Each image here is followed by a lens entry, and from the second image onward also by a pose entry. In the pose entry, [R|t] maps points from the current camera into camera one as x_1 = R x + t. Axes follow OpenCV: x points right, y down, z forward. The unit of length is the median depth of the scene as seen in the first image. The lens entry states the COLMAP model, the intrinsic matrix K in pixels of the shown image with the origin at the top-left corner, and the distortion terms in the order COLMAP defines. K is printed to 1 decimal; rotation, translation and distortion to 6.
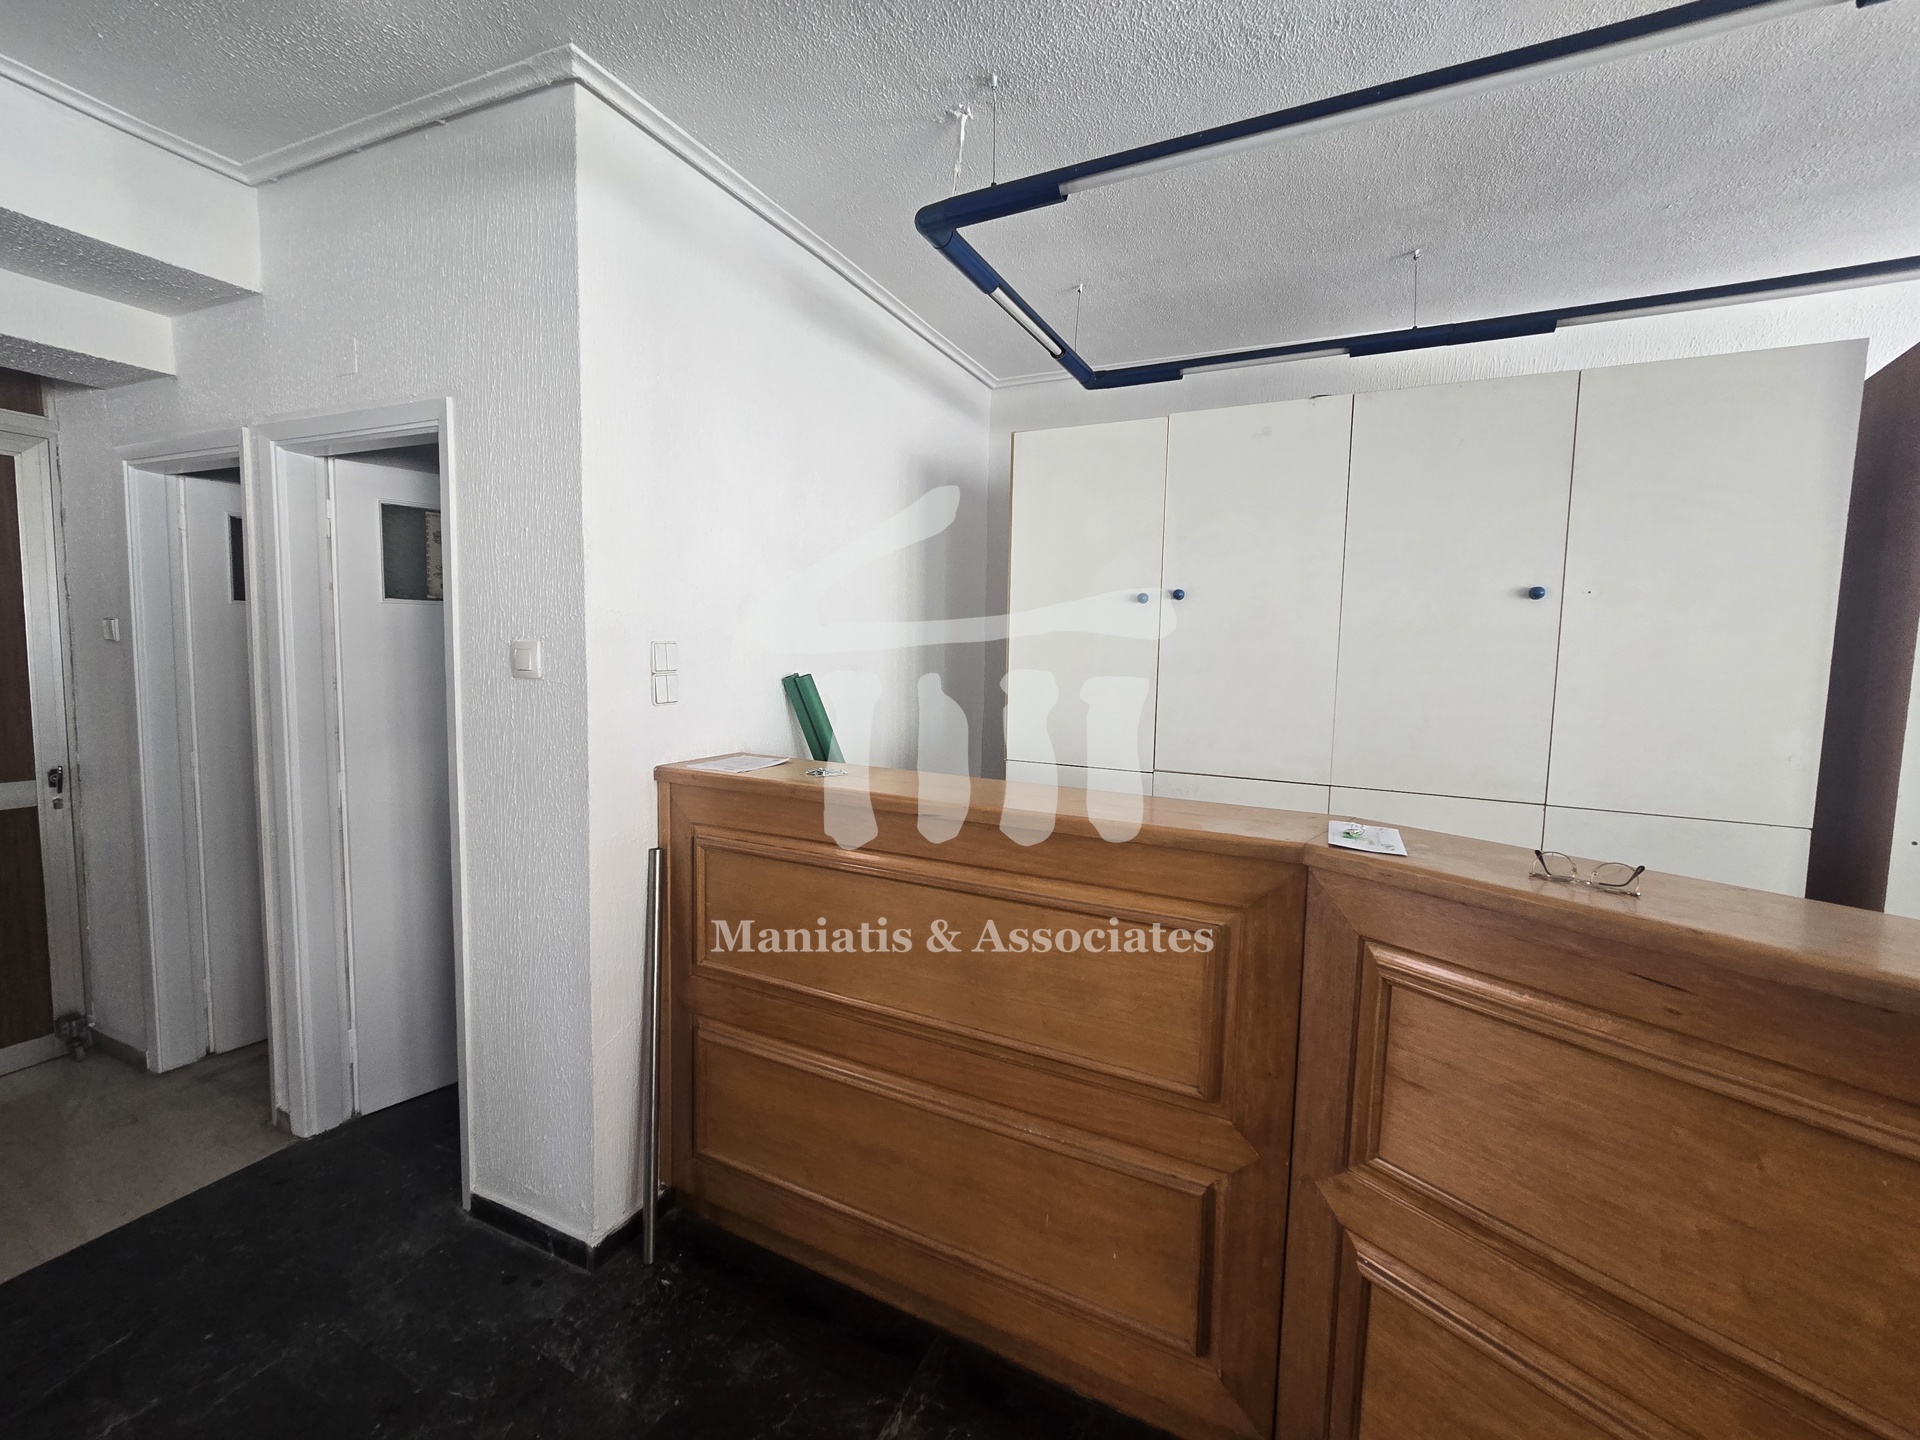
lens RADIAL K [[793.8, 0, 967.8], [0, 793.8, 705.4], [0, 0, 1]] dist [-0.003977, 0.001579]
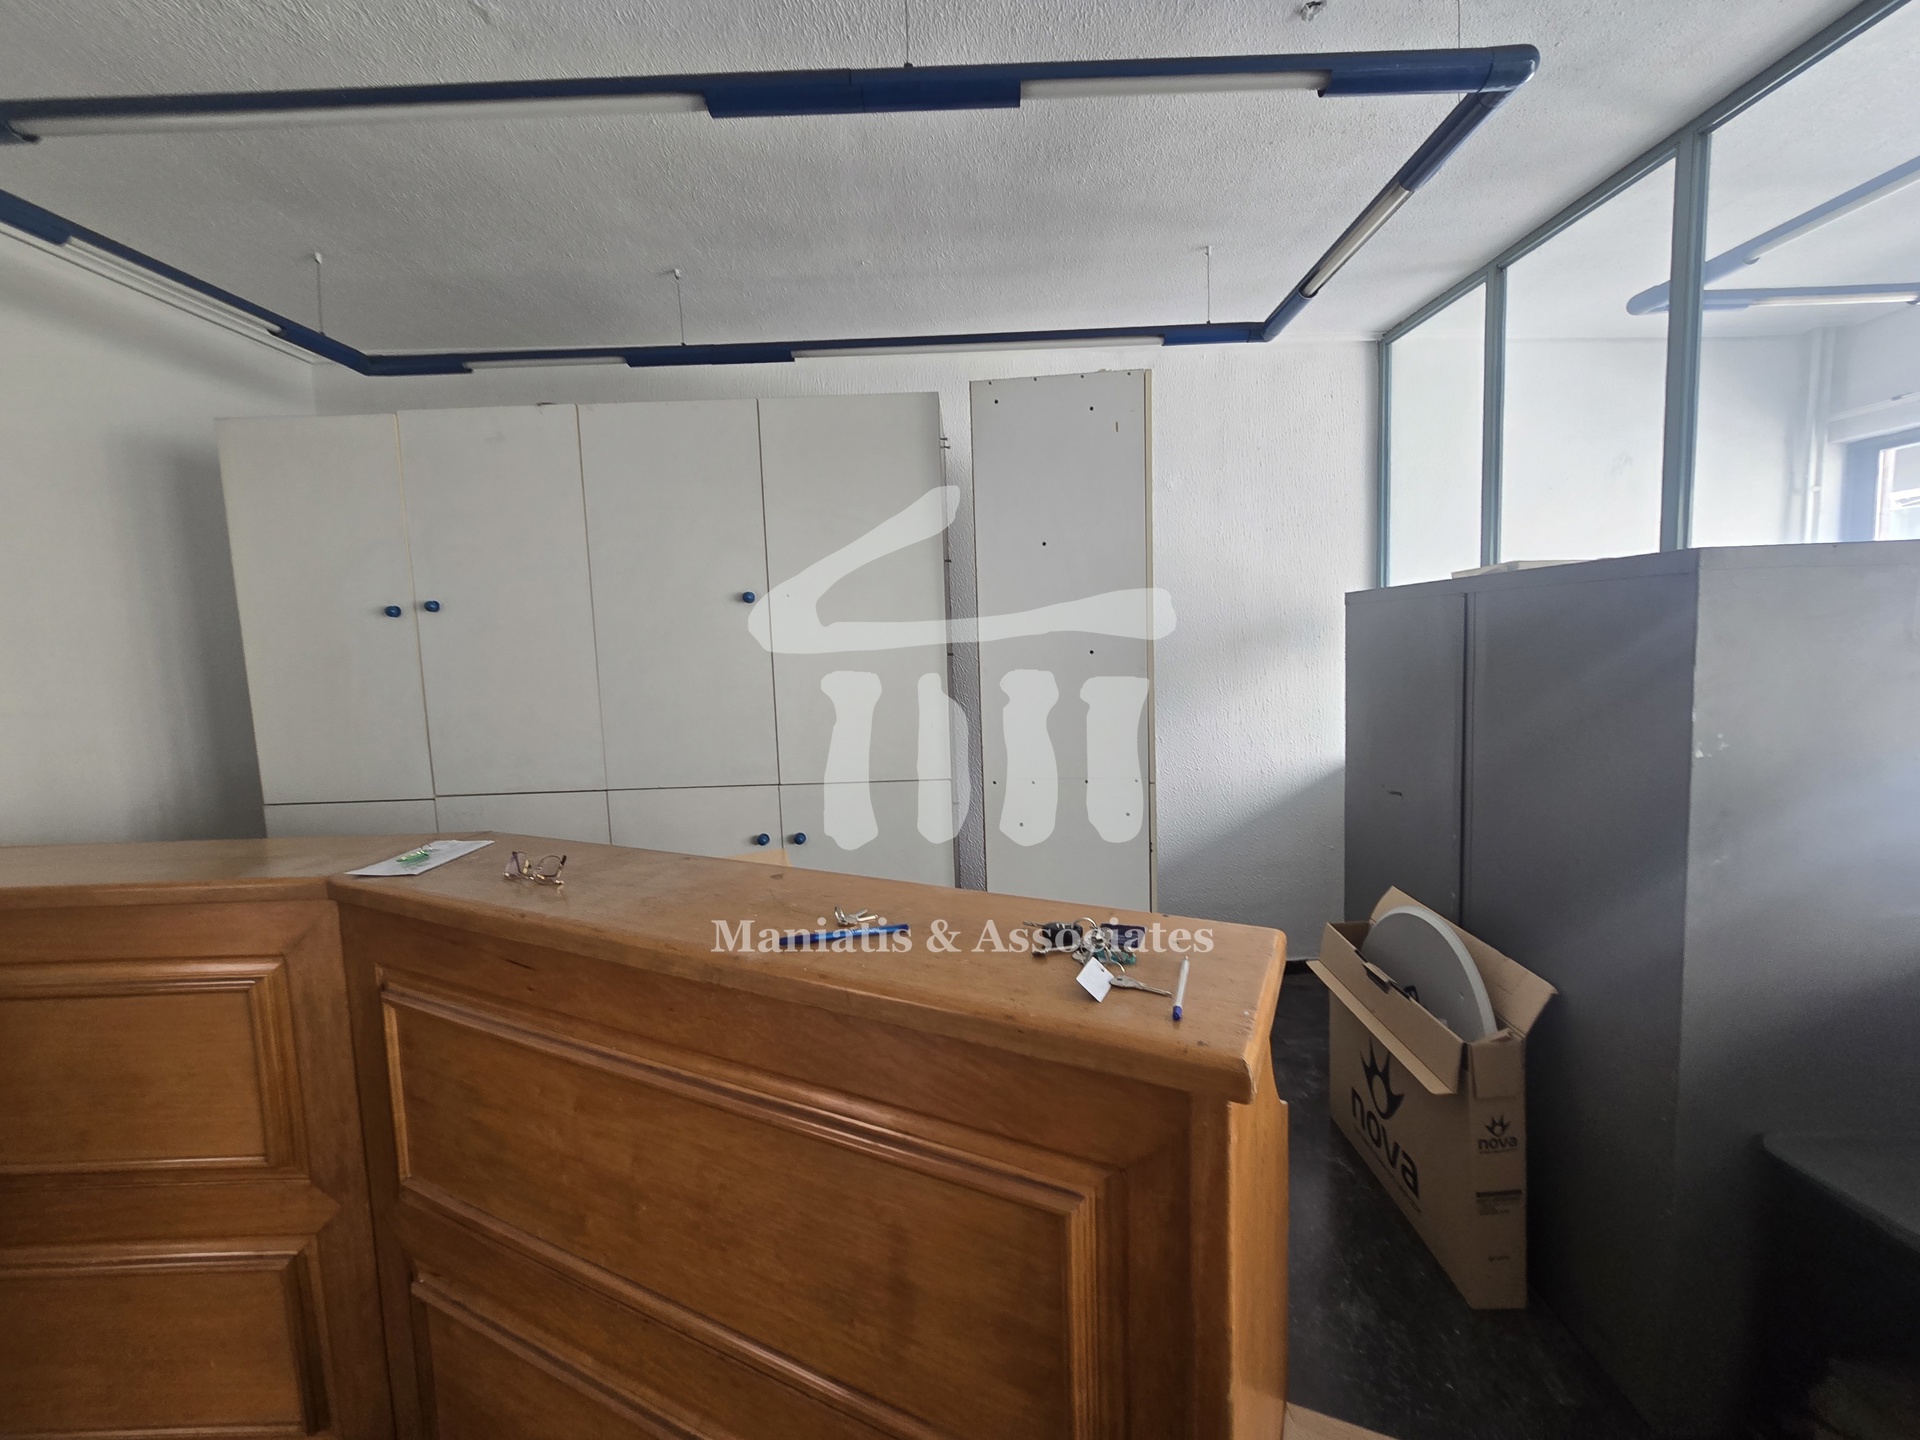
lens RADIAL K [[793.8, 0, 959.8], [0, 793.8, 710.9], [0, 0, 1]] dist [-0.003977, 0.001579]
pose [[0.893331, -0.092712, 0.439732, 0.487187], [0.086565, 0.995664, 0.034064, 0.005881], [-0.440983, 0.007635, 0.897483, -0.135808]]
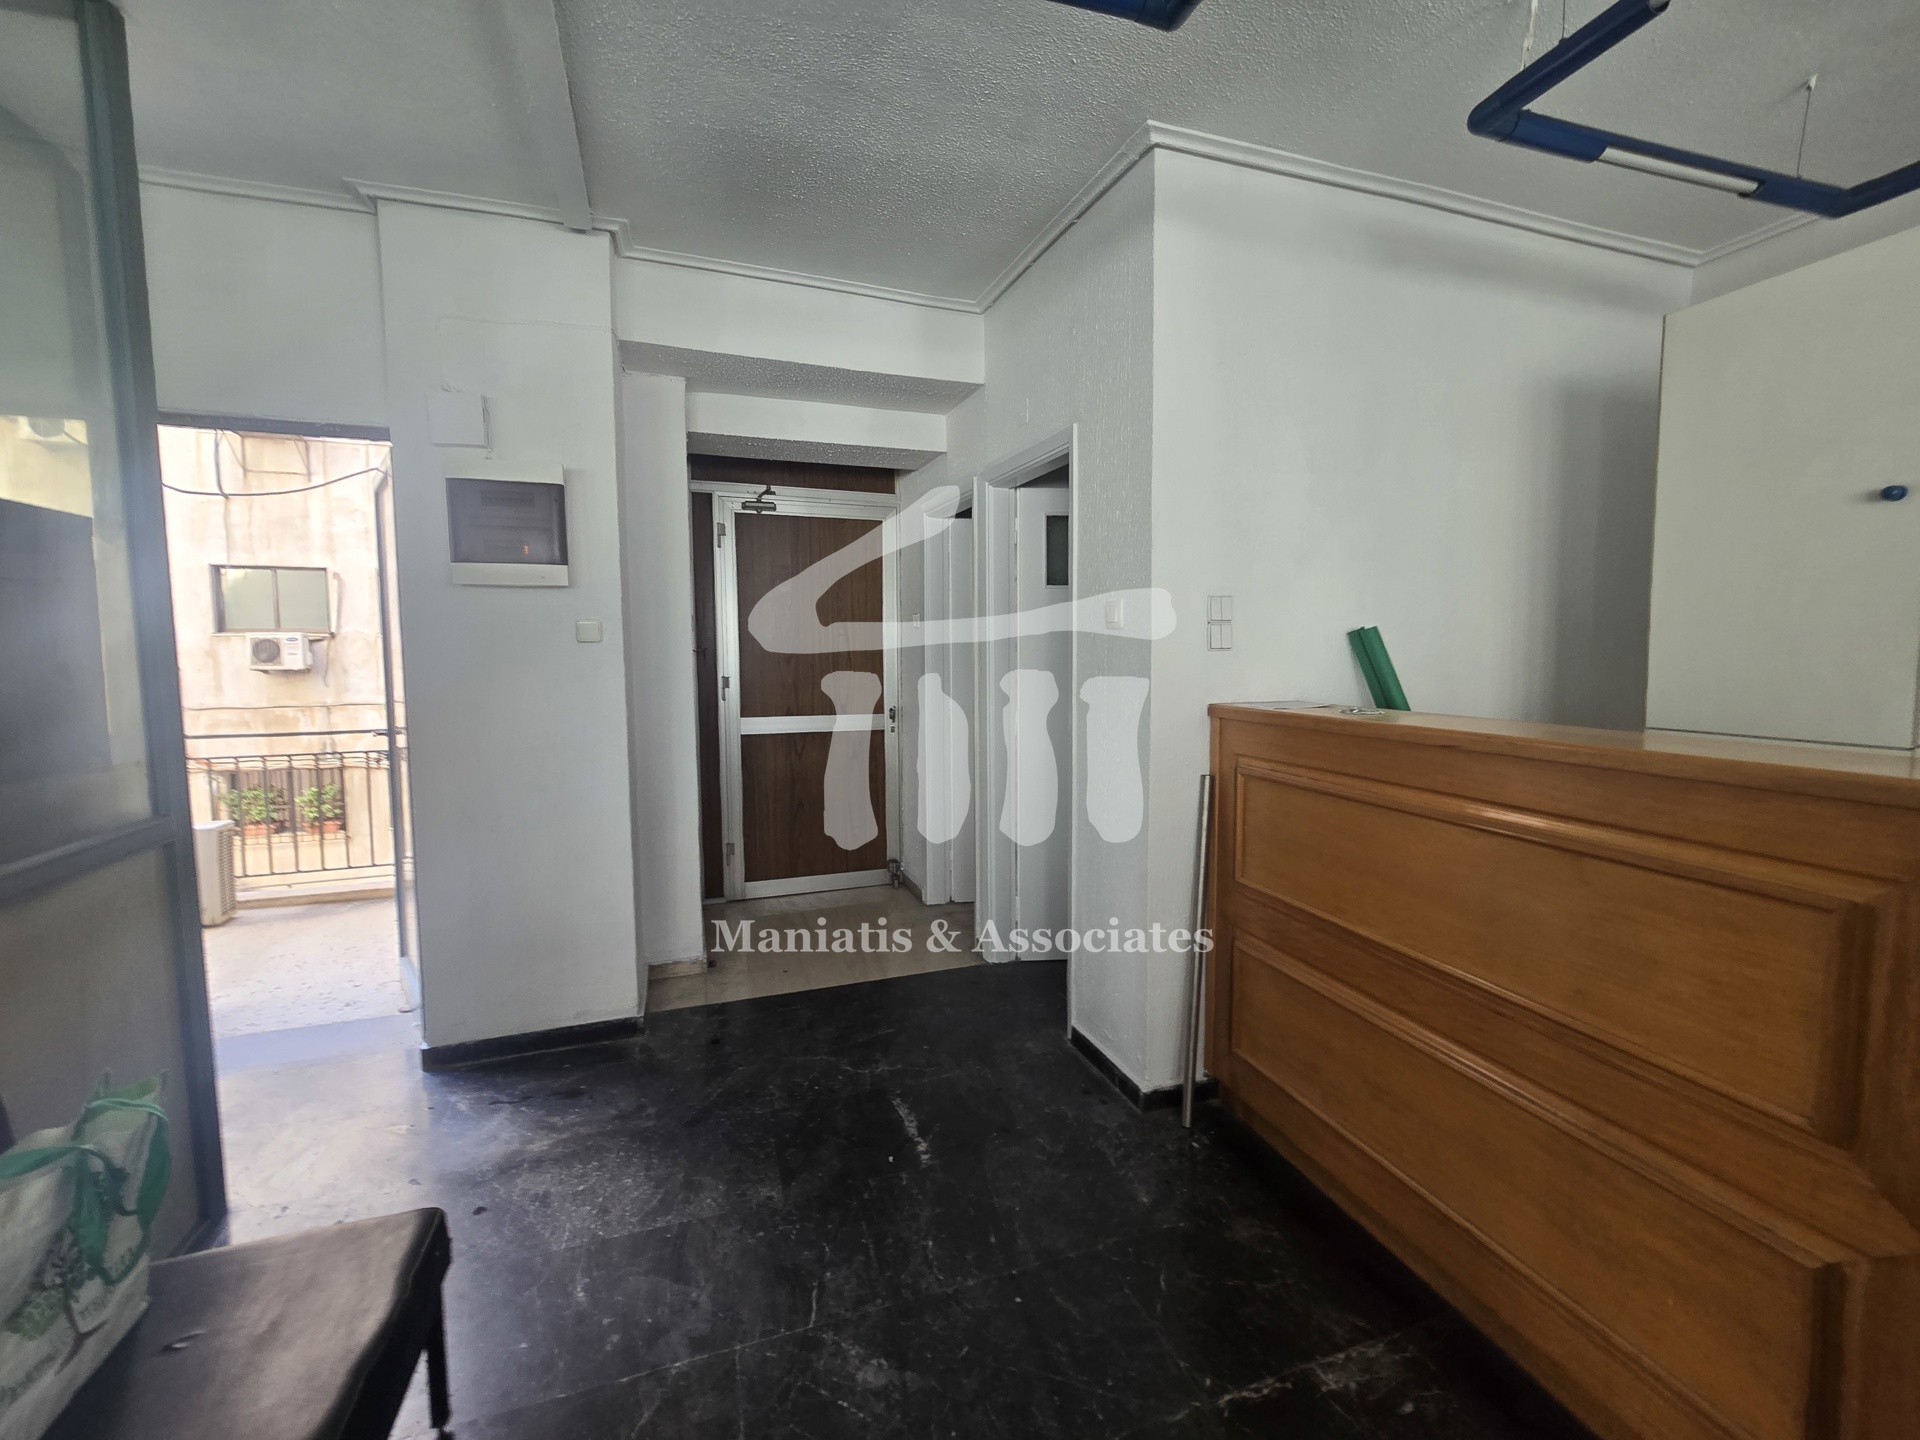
lens RADIAL K [[793.8, 0, 964.5], [0, 793.8, 702.3], [0, 0, 1]] dist [-0.003977, 0.001579]
pose [[0.697119, 0.023882, -0.716557, 0.193588], [-0.033563, 0.999436, 0.000657, 0.090228], [0.716169, 0.023592, 0.697528, -0.063310]]
